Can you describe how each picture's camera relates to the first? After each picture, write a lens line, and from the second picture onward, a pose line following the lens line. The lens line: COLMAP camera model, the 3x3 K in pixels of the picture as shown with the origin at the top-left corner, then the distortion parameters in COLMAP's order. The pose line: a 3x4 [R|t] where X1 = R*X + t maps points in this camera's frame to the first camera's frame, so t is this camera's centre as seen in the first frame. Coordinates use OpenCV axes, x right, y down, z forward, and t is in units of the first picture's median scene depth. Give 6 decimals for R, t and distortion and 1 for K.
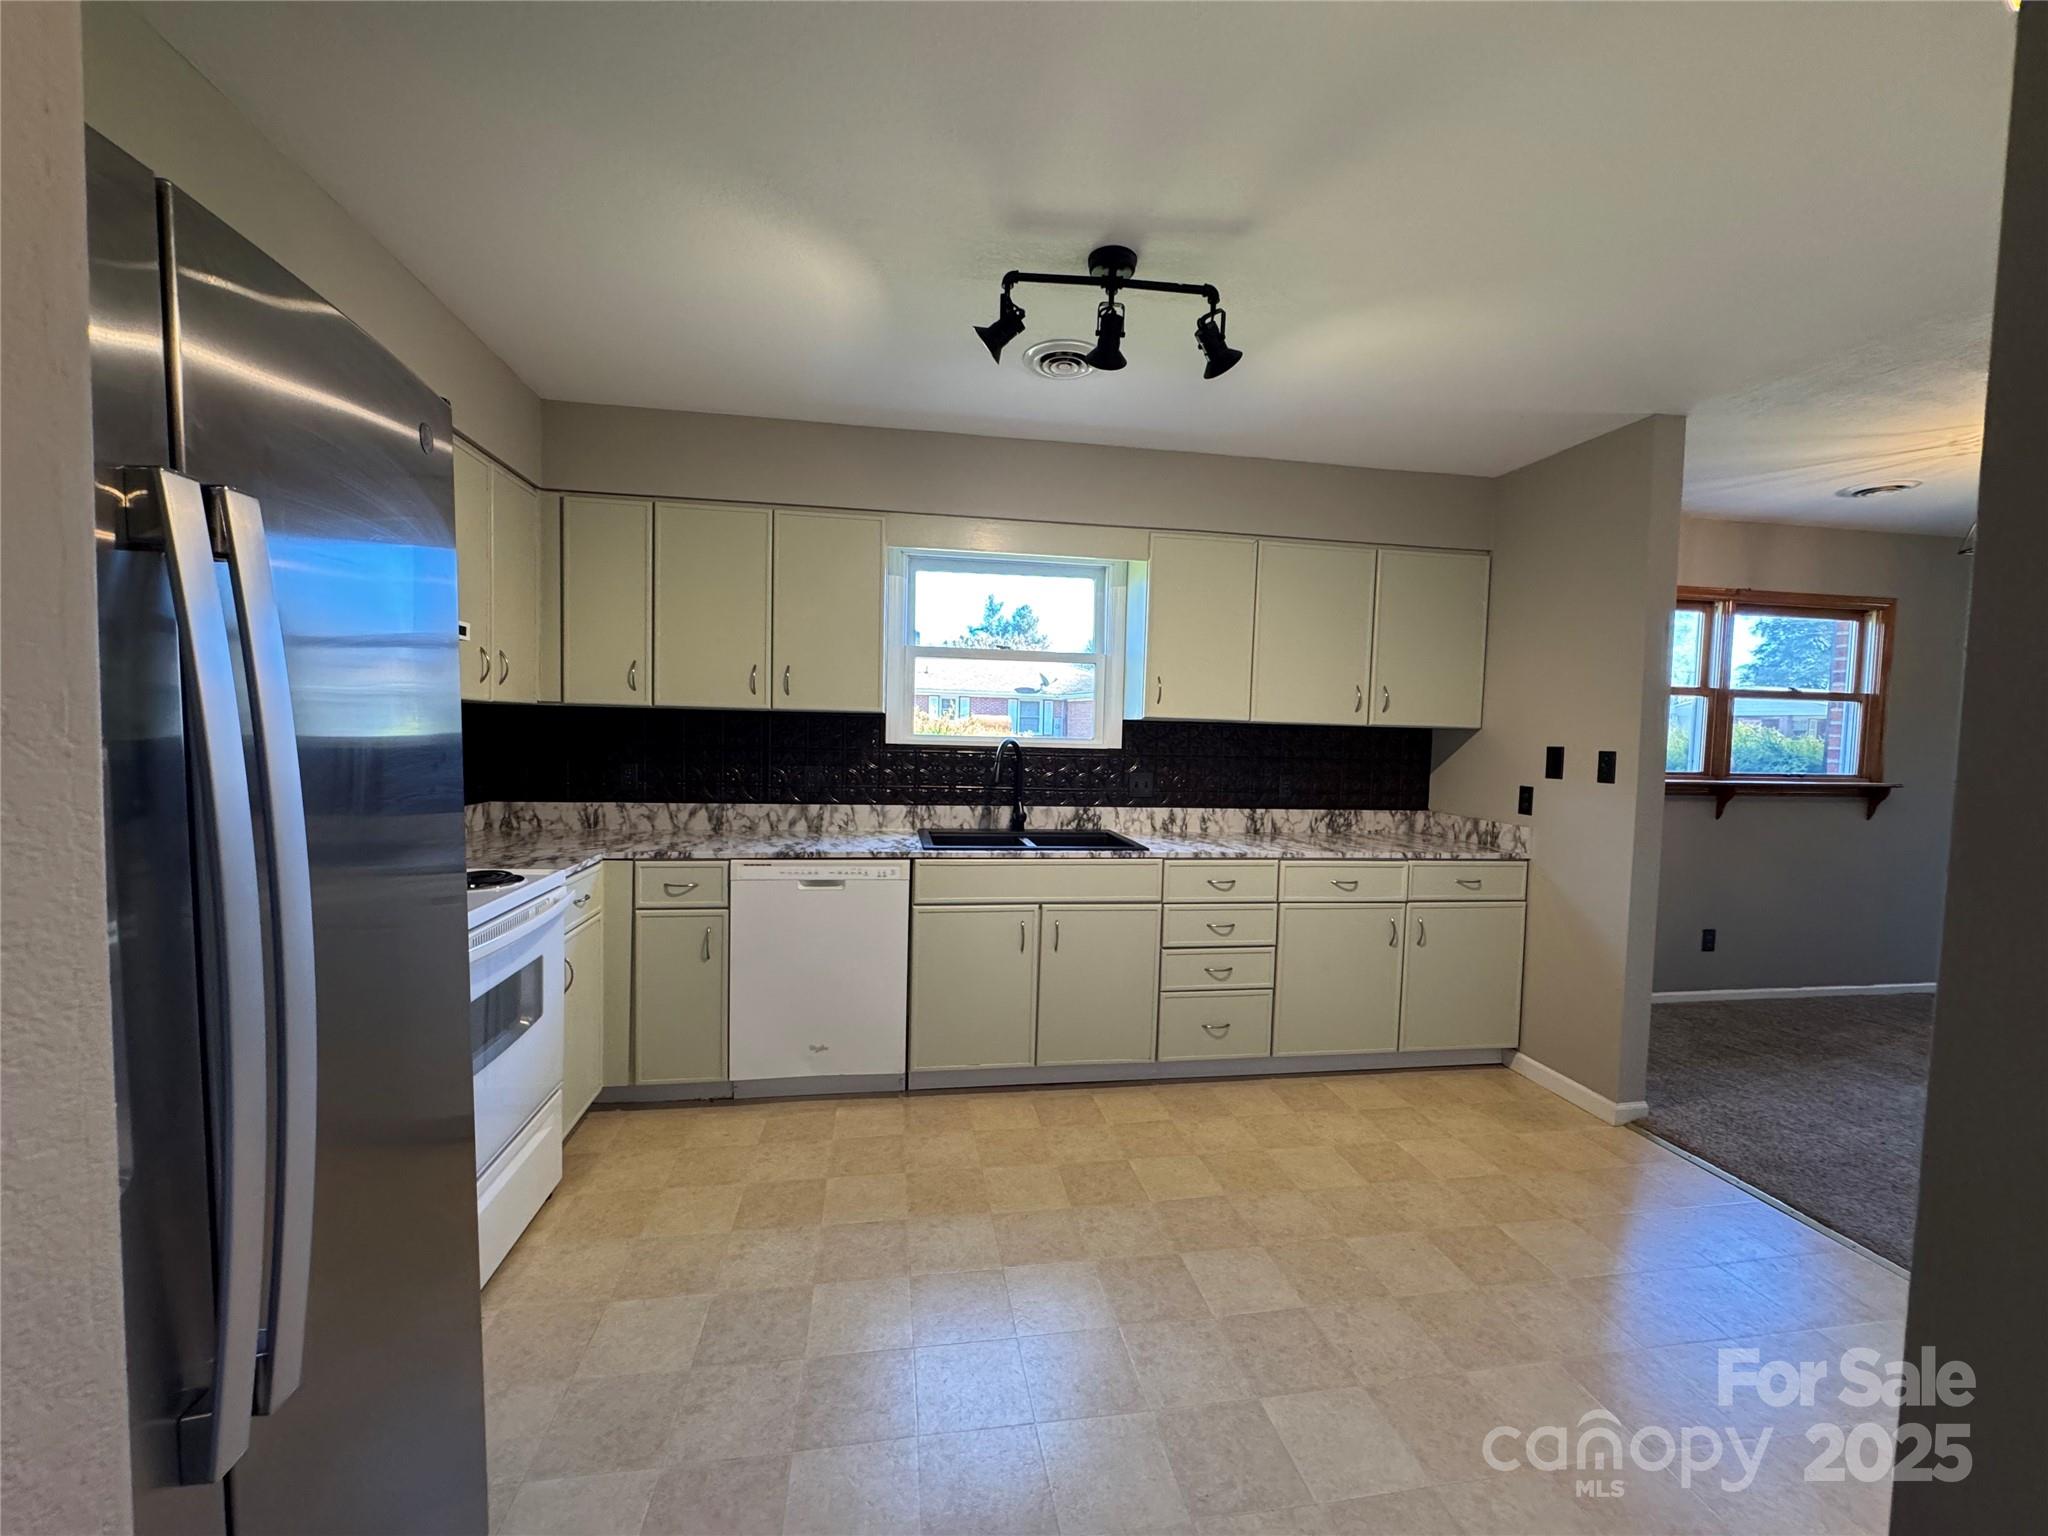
lens RADIAL K [[811.2, 0, 1017.3], [0, 811.2, 767.0], [0, 0, 1]] dist [0.000584, -0.000082]
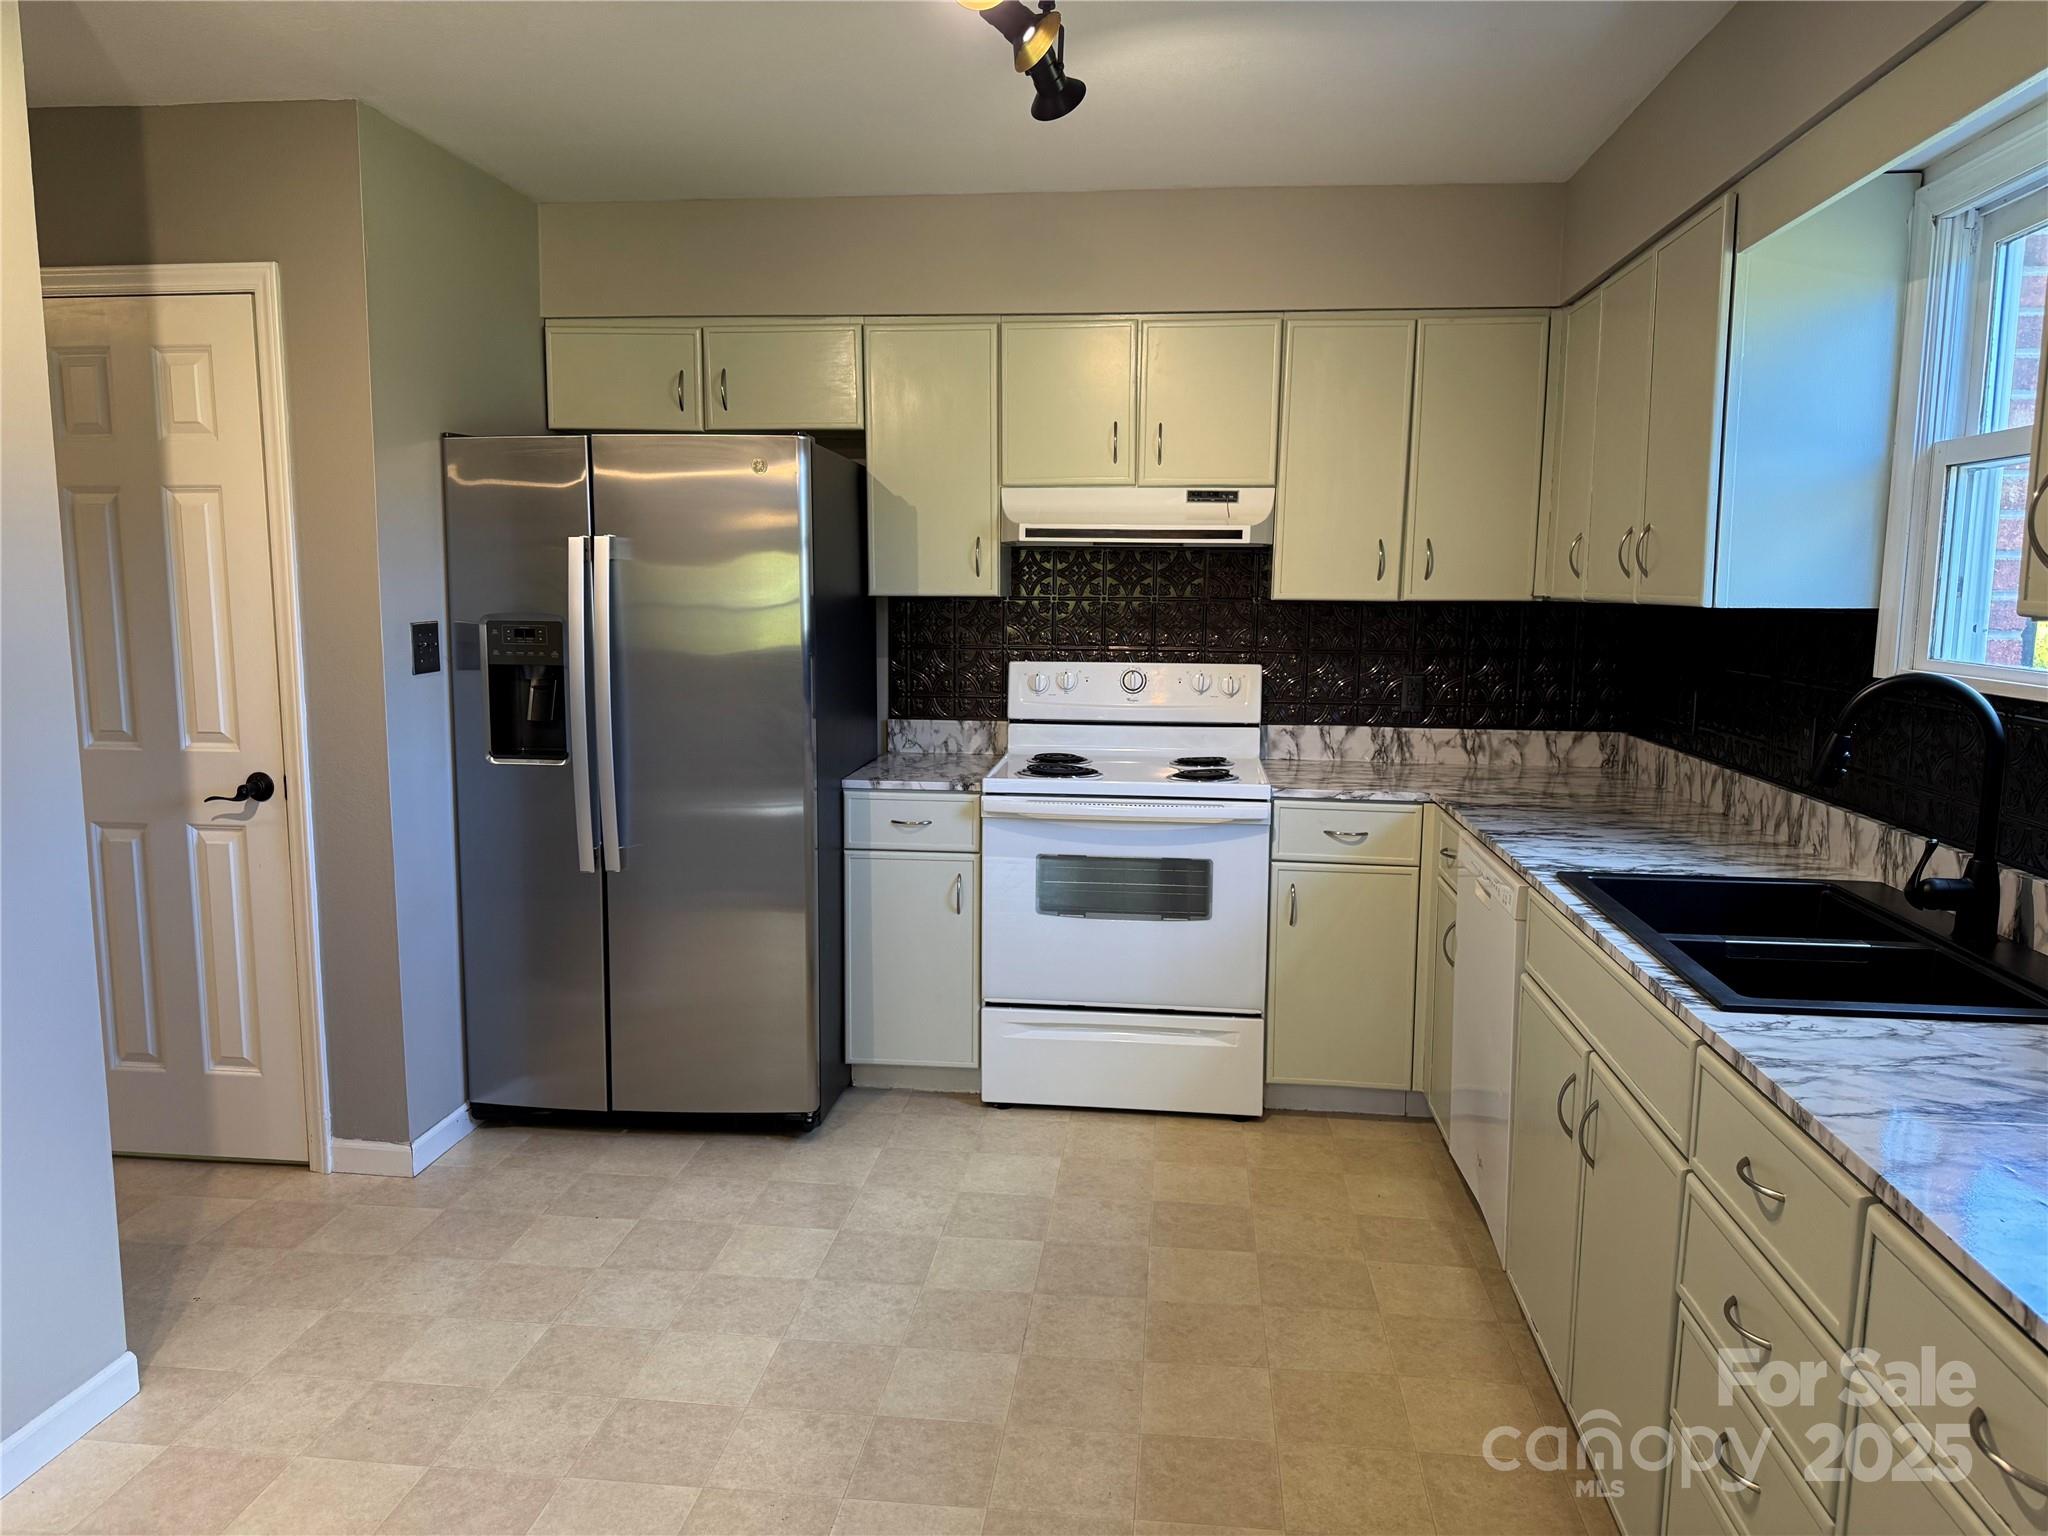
lens RADIAL K [[1440.4, 0, 1024.0], [0, 1440.4, 768.0], [0, 0, 1]] dist [0.128701, -0.181153]
pose [[-0.270478, 0.096351, -0.957893, 0.733841], [-0.060162, 0.991343, 0.116703, -0.045271], [0.960845, 0.089195, -0.262339, 0.784006]]
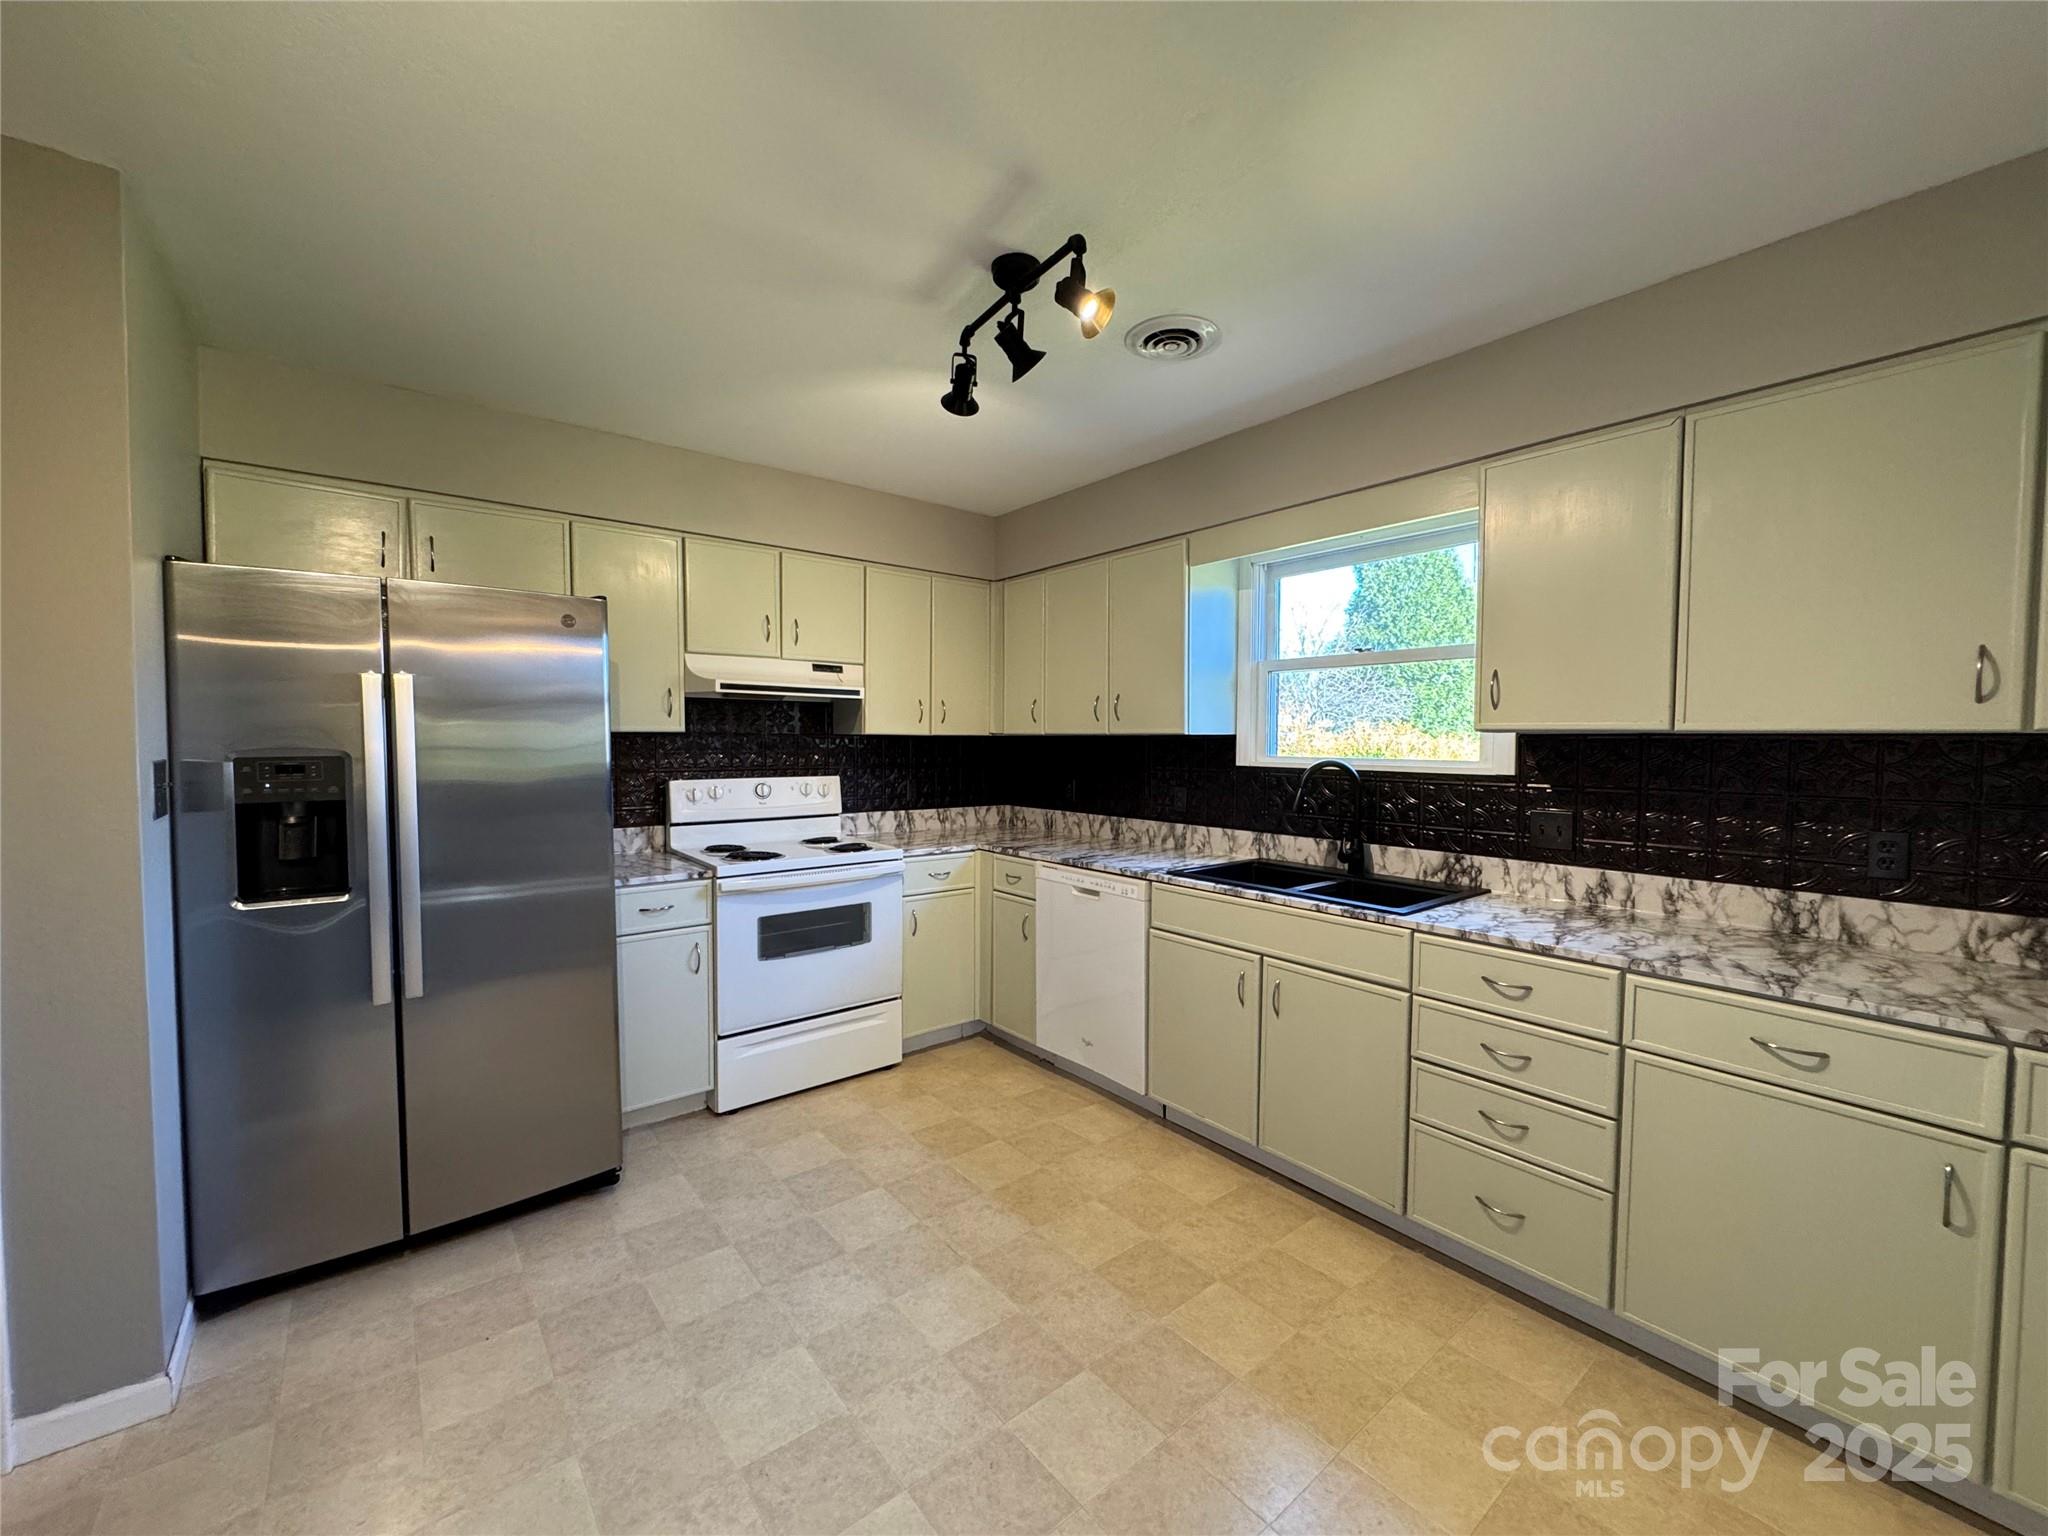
lens RADIAL K [[808.9, 0, 1024.1], [0, 808.9, 774.0], [0, 0, 1]] dist [0.000868, 0.000226]
pose [[0.492882, 0.014542, -0.869974, 0.552283], [-0.032358, 0.999475, -0.001626, -0.009090], [0.869494, 0.028952, 0.493094, 0.316195]]
